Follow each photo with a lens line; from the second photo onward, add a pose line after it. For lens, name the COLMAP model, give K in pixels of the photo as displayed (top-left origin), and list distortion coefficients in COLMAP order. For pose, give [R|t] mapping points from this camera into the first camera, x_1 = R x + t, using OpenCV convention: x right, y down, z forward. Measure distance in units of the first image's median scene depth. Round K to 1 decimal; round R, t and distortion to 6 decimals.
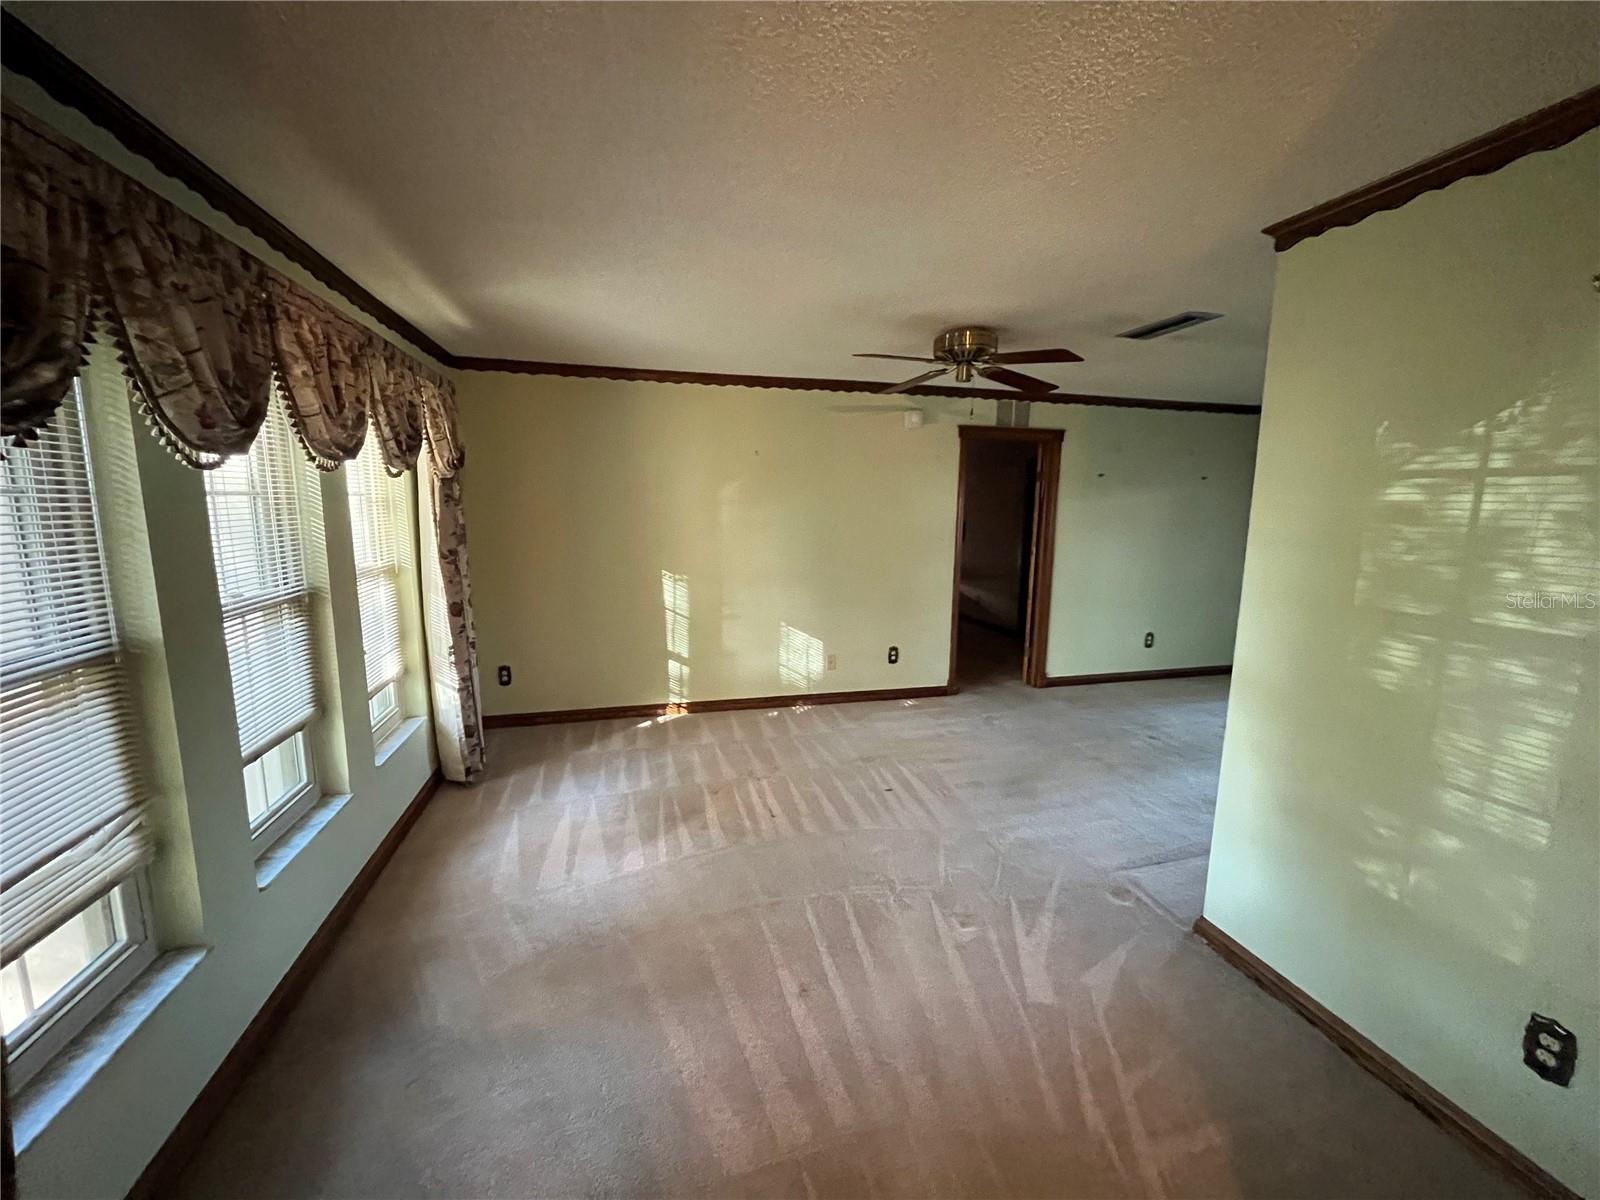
lens RADIAL K [[641.7, 0, 804.0], [0, 641.7, 597.1], [0, 0, 1]] dist [-0.002919, -0.000764]
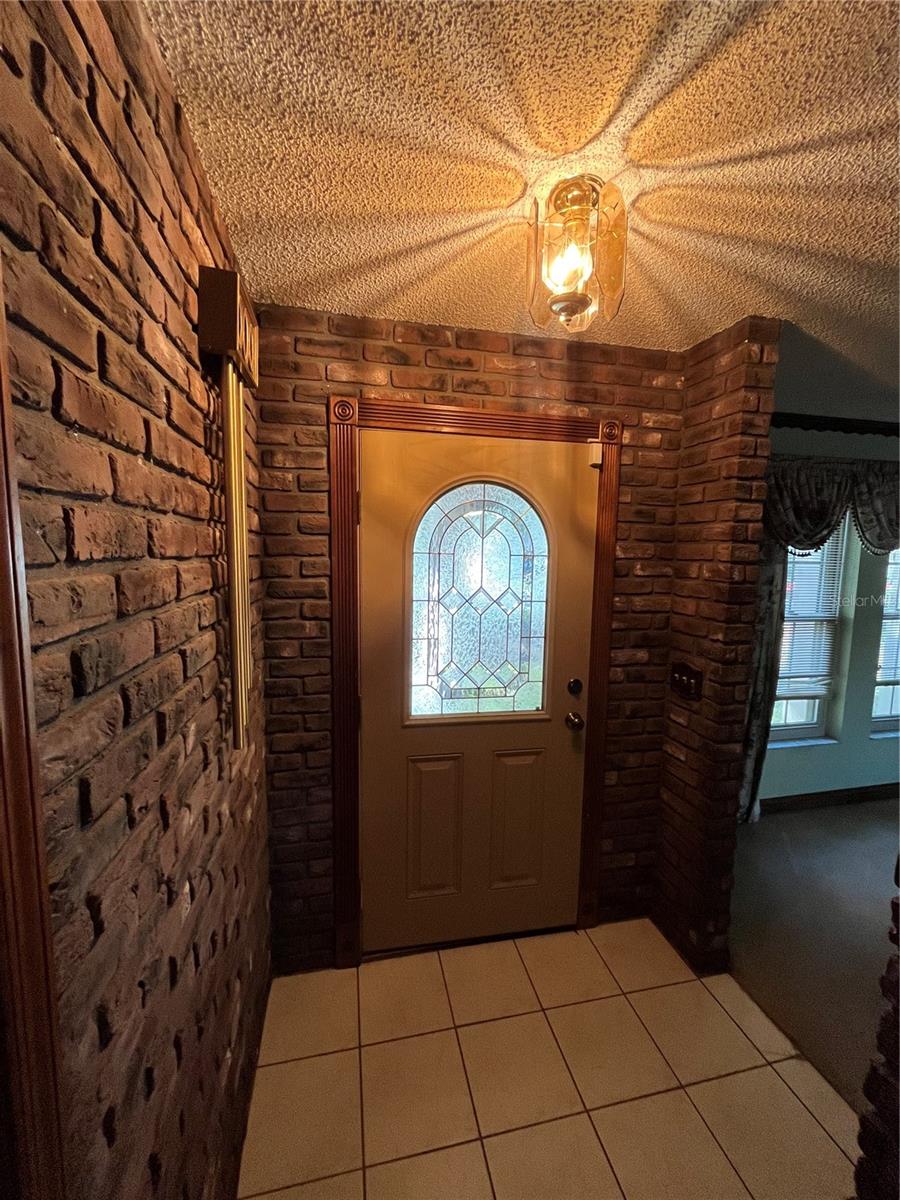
lens RADIAL K [[481.2, 0, 454.1], [0, 481.2, 602.9], [0, 0, 1]] dist [-0.002919, -0.000764]
pose [[-0.038079, 0.094784, -0.994769, 1.237961], [-0.166032, 0.981054, 0.099833, 0.093892], [0.985385, 0.168965, -0.021620, -0.718914]]
